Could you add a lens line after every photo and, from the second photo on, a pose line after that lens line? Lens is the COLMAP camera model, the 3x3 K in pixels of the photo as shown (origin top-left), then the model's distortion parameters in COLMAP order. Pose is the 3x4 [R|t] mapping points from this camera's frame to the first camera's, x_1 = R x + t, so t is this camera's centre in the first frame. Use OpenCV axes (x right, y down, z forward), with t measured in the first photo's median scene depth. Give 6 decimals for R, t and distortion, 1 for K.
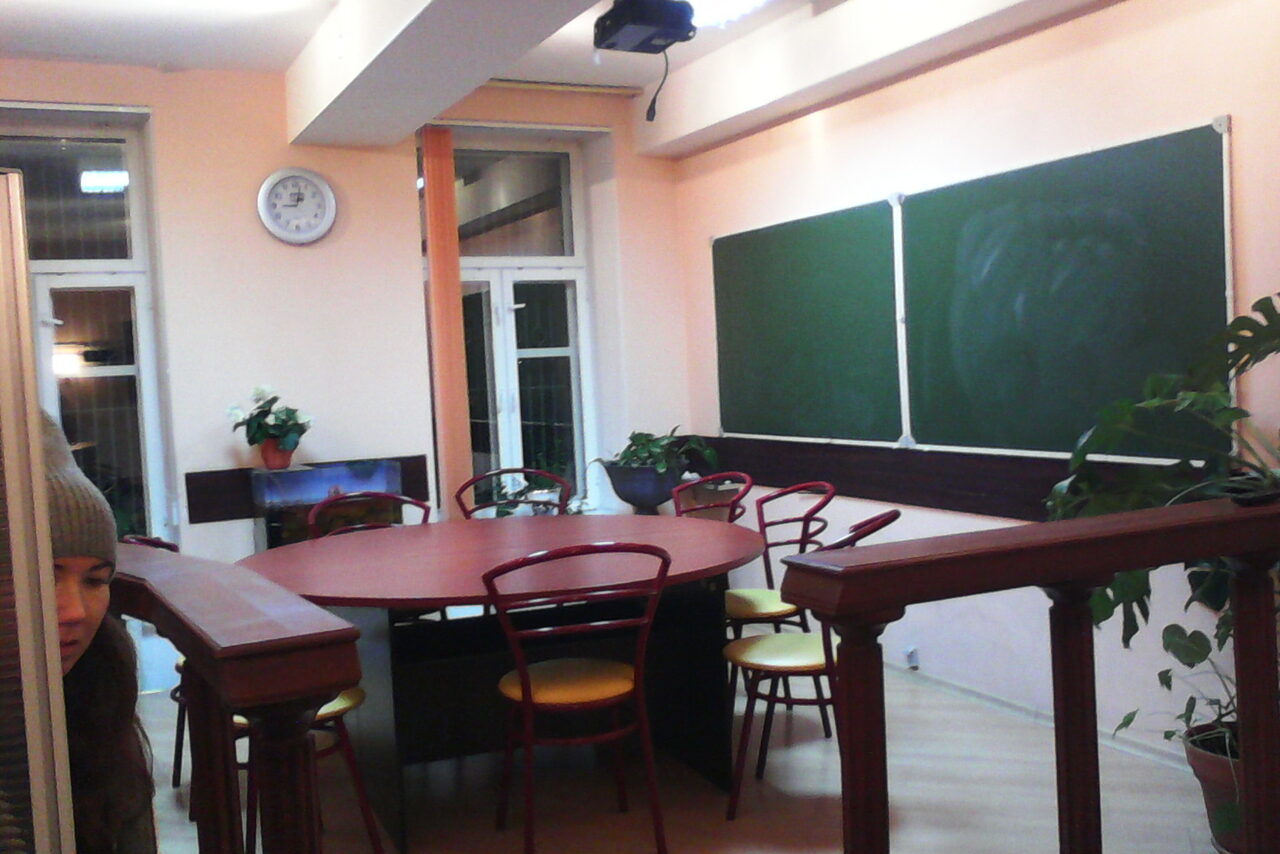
lens RADIAL K [[1196.1, 0, 630.1], [0, 1196.1, 415.9], [0, 0, 1]] dist [-0.015087, 0.000000]
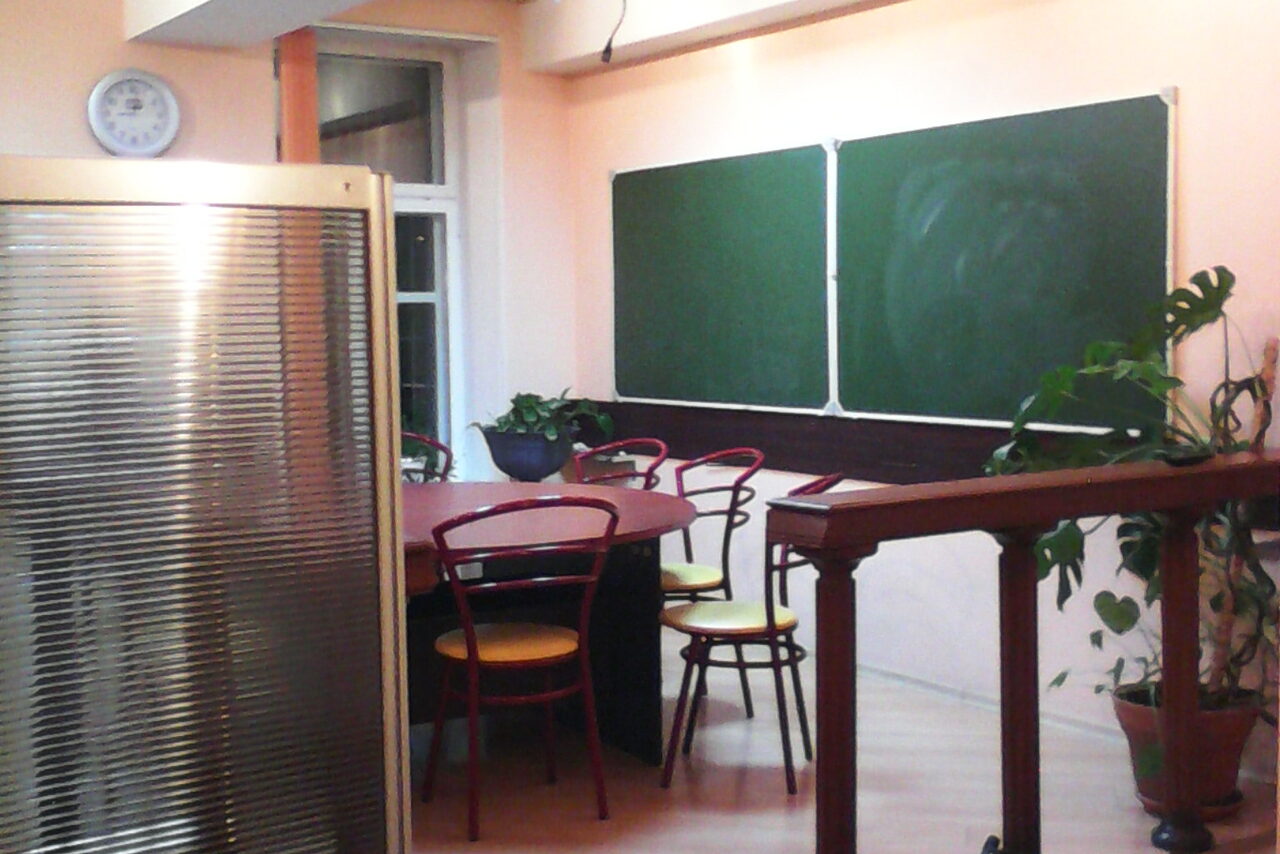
lens RADIAL K [[1561.6, 0, 641.4], [0, 1561.6, 434.6], [0, 0, 1]] dist [0.018128, 0.000000]
pose [[0.990015, 0.020668, 0.139439, -0.093394], [-0.025201, 0.999207, 0.030822, 0.009278], [-0.138691, -0.034028, 0.989751, -0.195789]]
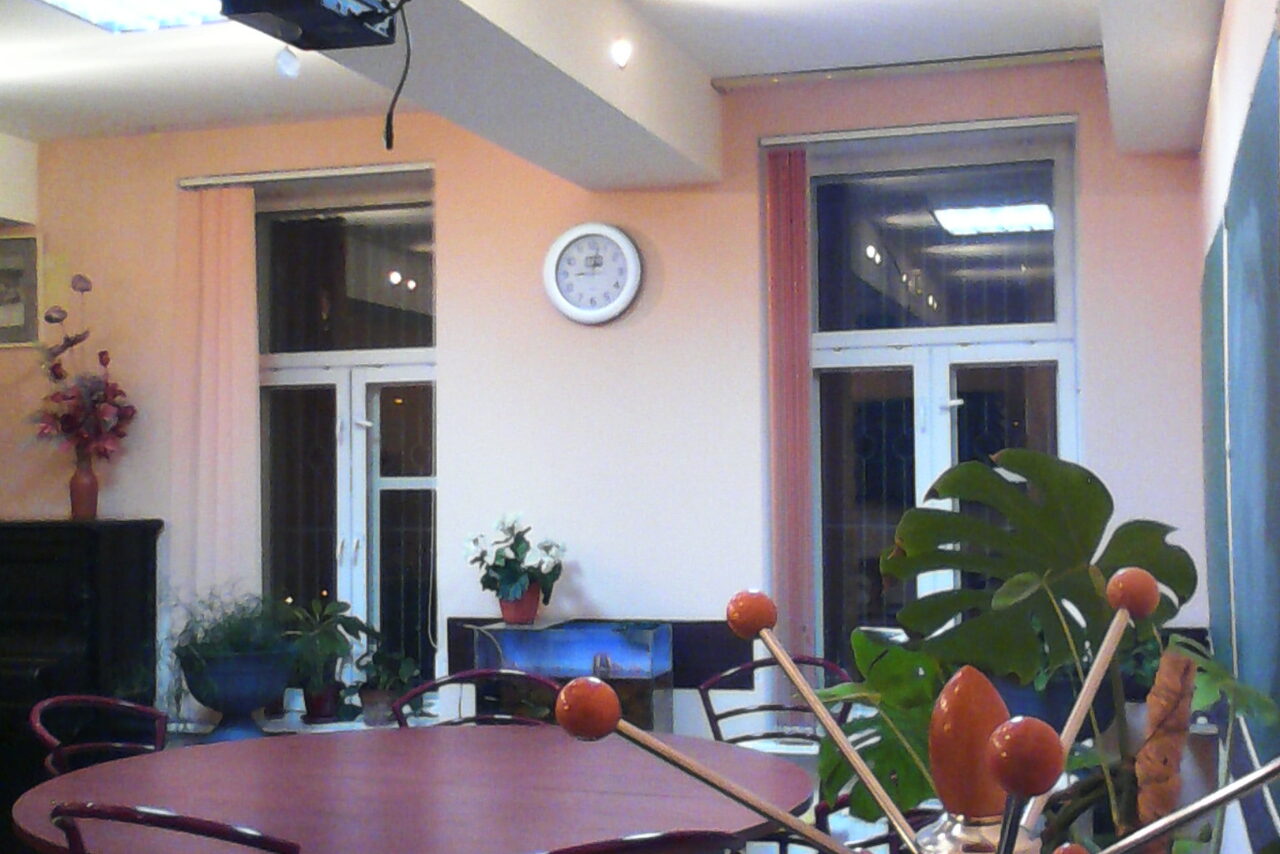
lens RADIAL K [[1741.1, 0, 651.0], [0, 1741.1, 428.4], [0, 0, 1]] dist [0.049194, 0.000000]
pose [[0.746449, 0.010352, -0.665362, 0.631373], [-0.053029, 0.997624, -0.043970, -0.041994], [0.663326, 0.068105, 0.745225, 0.285278]]
